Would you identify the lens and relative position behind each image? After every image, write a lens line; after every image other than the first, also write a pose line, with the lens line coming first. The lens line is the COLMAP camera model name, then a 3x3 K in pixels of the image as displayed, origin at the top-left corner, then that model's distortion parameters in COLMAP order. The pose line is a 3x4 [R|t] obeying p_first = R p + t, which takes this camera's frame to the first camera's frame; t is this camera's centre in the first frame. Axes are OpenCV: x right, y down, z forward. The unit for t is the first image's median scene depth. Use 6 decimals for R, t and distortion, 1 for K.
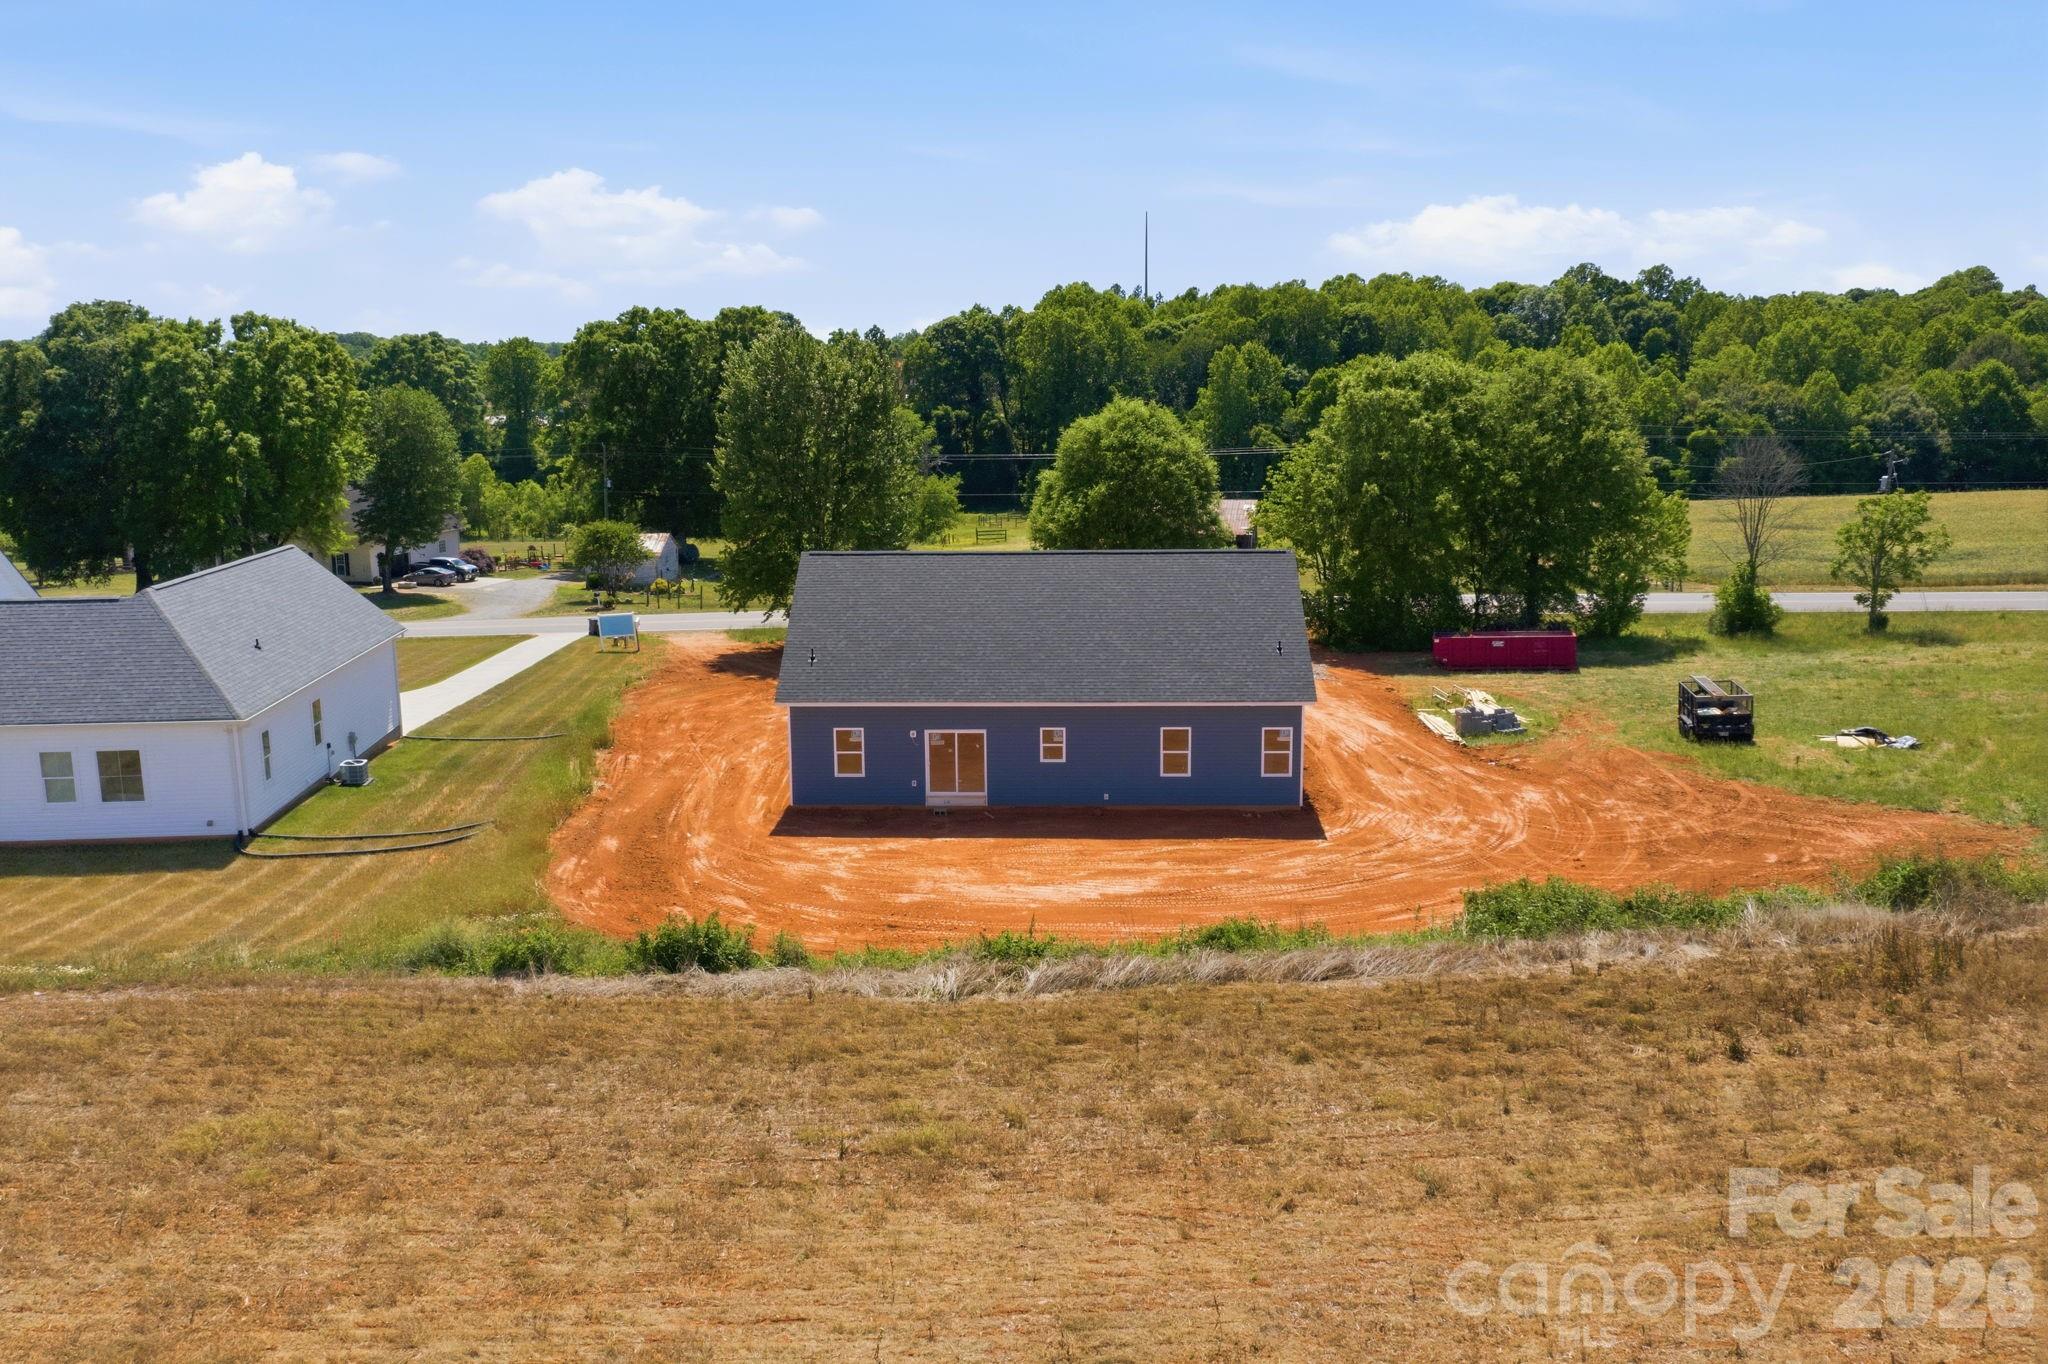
lens RADIAL K [[1616.8, 0, 1021.7], [0, 1616.8, 678.2], [0, 0, 1]] dist [-0.016912, -0.000870]
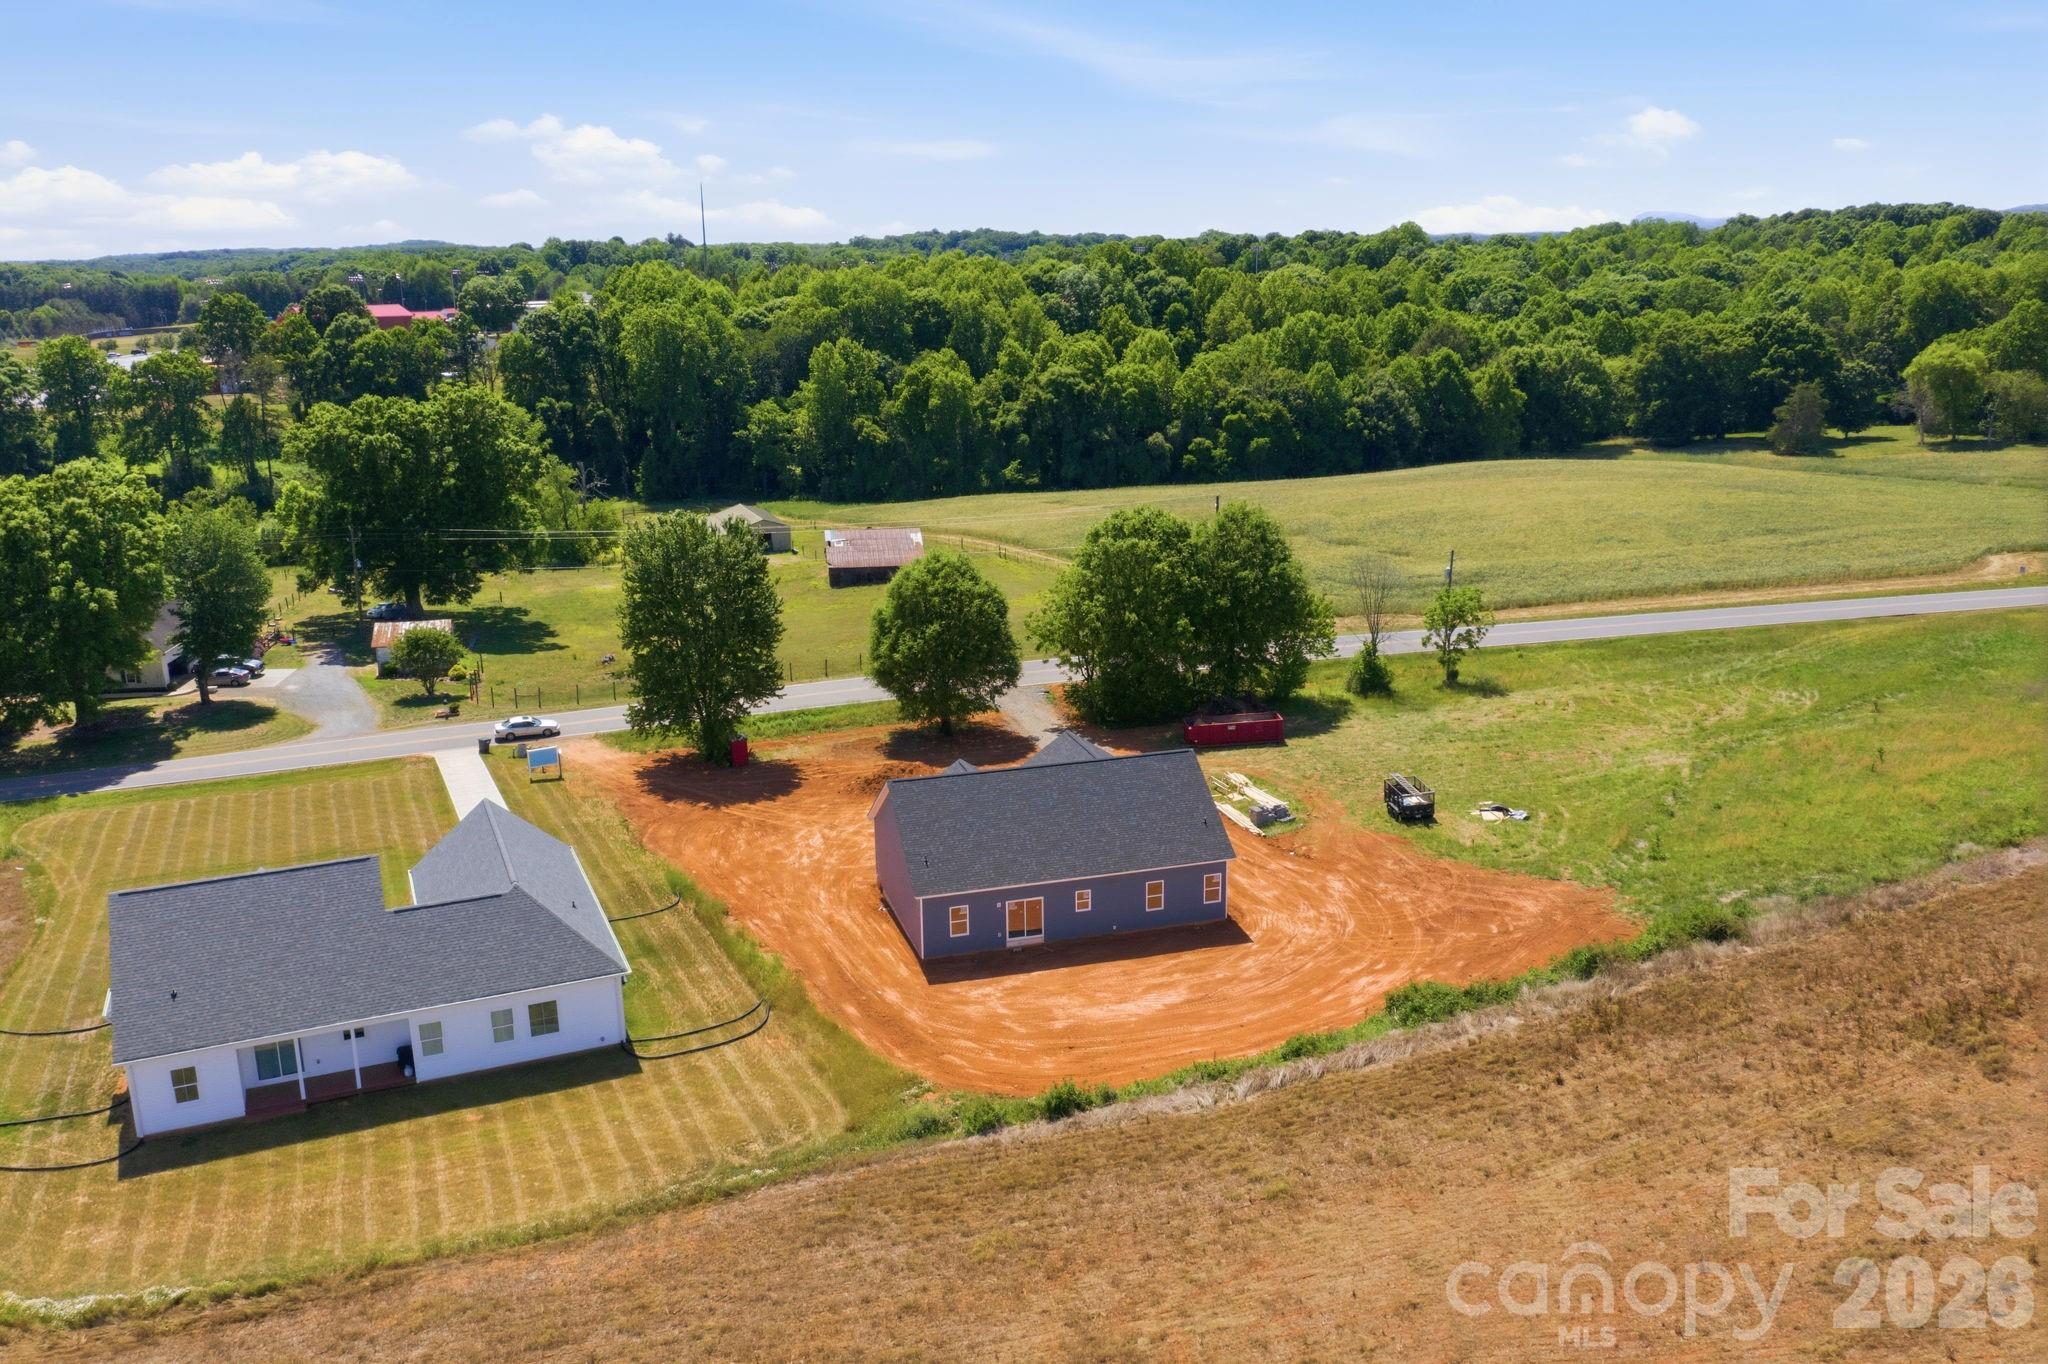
lens RADIAL K [[1614.2, 0, 1024.0], [0, 1614.2, 682.0], [0, 0, 1]] dist [-0.019135, 0.000656]
pose [[0.949835, -0.084839, 0.301024, -0.289227], [0.063302, 0.994733, 0.080612, -0.177781], [-0.306277, -0.057513, 0.950203, -0.283052]]
